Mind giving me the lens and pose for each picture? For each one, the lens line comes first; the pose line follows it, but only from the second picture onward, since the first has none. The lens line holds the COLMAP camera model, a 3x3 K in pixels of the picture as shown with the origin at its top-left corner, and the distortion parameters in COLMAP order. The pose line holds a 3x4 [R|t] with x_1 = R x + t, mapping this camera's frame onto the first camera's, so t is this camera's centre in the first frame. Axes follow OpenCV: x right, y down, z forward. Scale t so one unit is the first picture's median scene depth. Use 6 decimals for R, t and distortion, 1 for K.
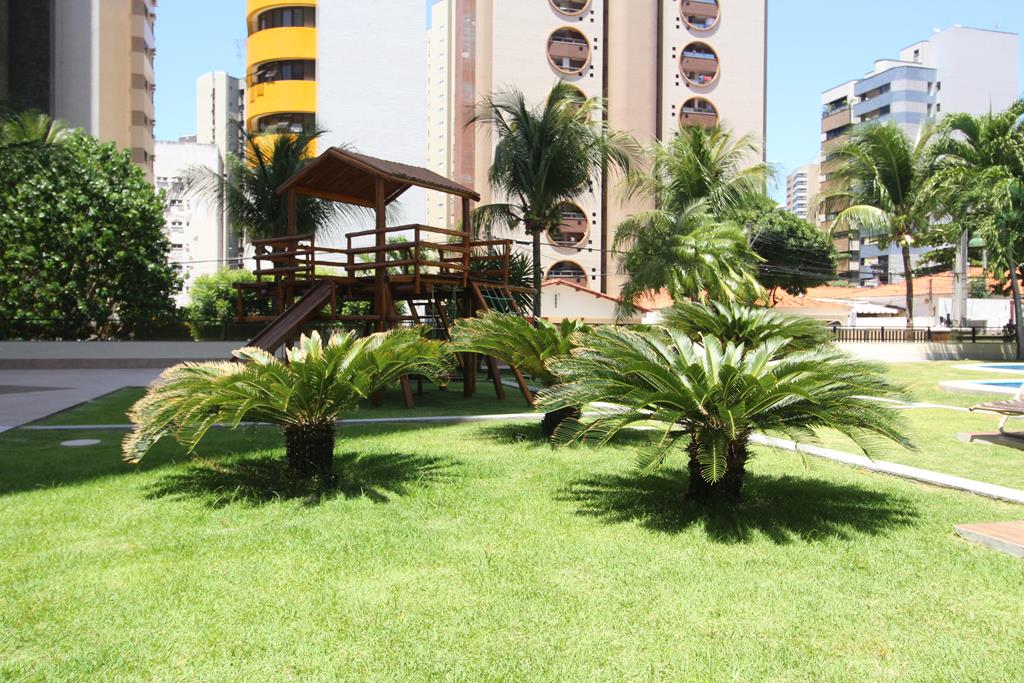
lens RADIAL K [[811.3, 0, 512.0], [0, 811.3, 341.5], [0, 0, 1]] dist [0.001806, 0.003153]
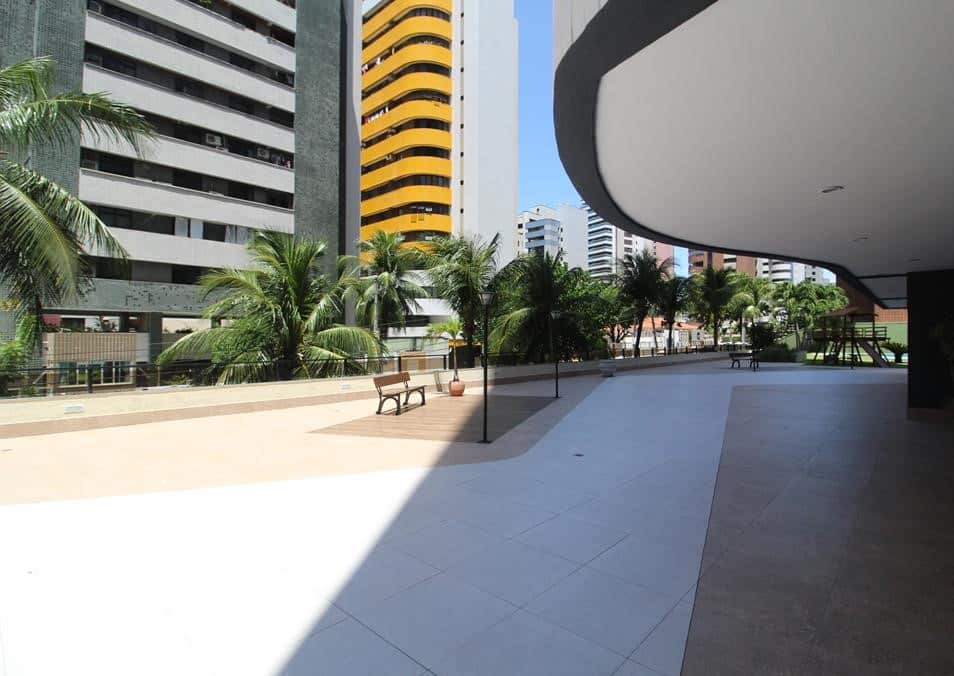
lens RADIAL K [[482.0, 0, 477.0], [0, 482.0, 338.0], [0, 0, 1]] dist [-0.000140, -0.000182]
pose [[0.864473, 0.002151, 0.502674, -0.331409], [0.004090, 0.999928, -0.011314, -0.006616], [-0.502662, 0.011836, 0.864402, -0.012450]]
